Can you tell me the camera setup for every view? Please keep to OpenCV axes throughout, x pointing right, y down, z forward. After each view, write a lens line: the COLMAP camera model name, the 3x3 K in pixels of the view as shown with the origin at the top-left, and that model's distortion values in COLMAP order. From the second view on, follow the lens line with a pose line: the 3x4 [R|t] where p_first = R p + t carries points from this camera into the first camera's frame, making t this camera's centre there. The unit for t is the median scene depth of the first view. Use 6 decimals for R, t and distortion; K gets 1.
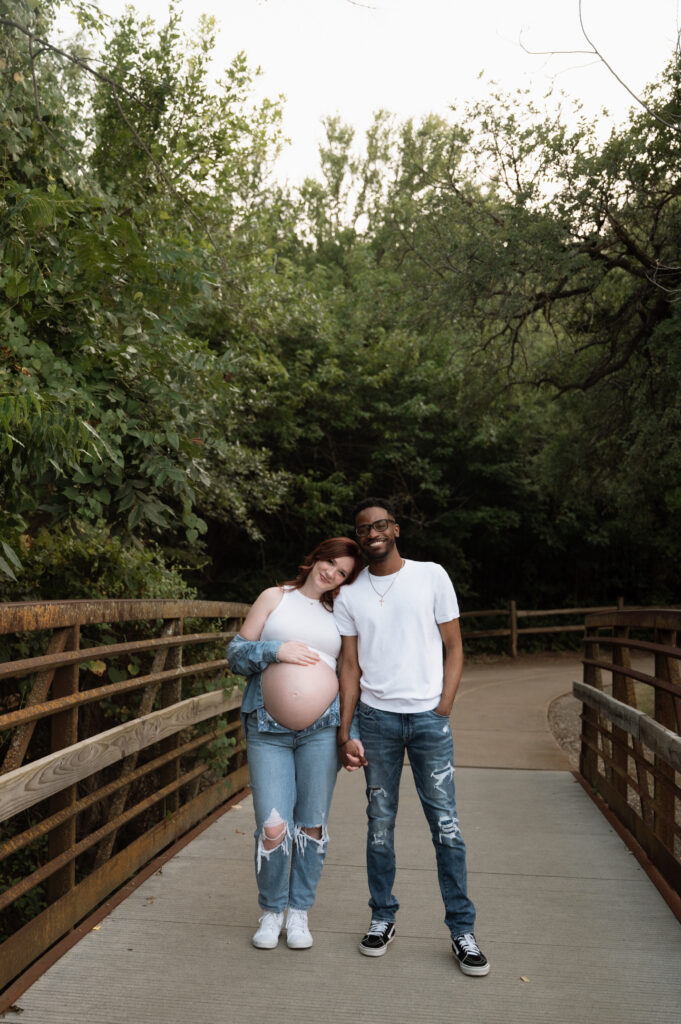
lens RADIAL K [[1045.4, 0, 314.4], [0, 1045.4, 542.7], [0, 0, 1]] dist [0.004901, 0.019755]
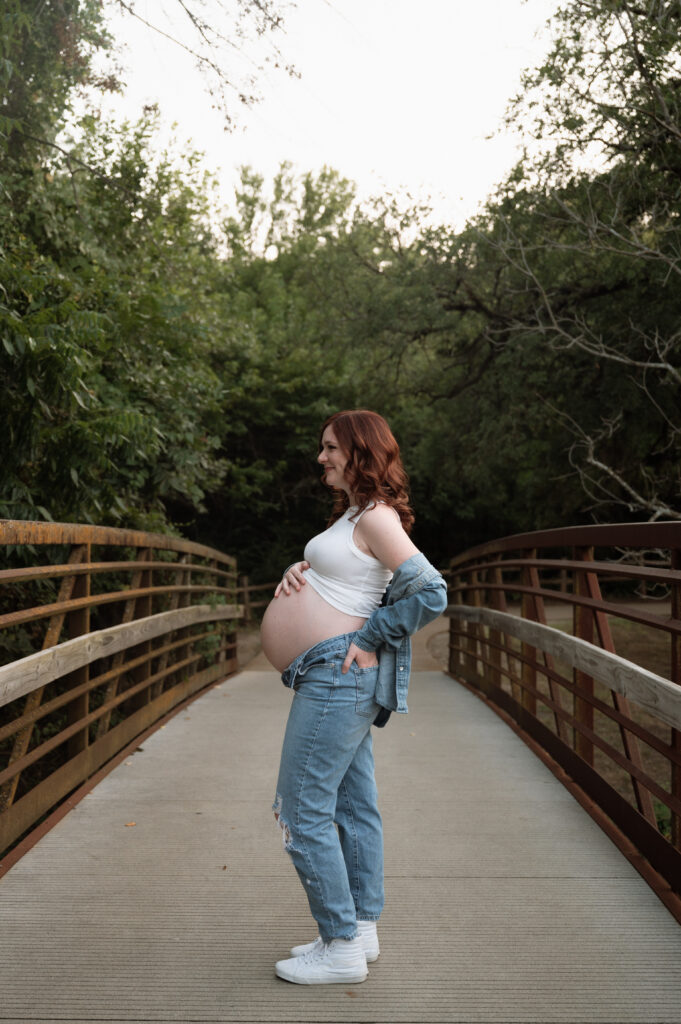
lens RADIAL K [[1447.7, 0, 340.5], [0, 1447.7, 512.0], [0, 0, 1]] dist [-0.023520, 0.024085]
pose [[0.988085, -0.005830, 0.153797, -0.145119], [0.011508, 0.999284, -0.036051, 0.056179], [-0.153477, 0.037392, 0.987445, -0.699278]]
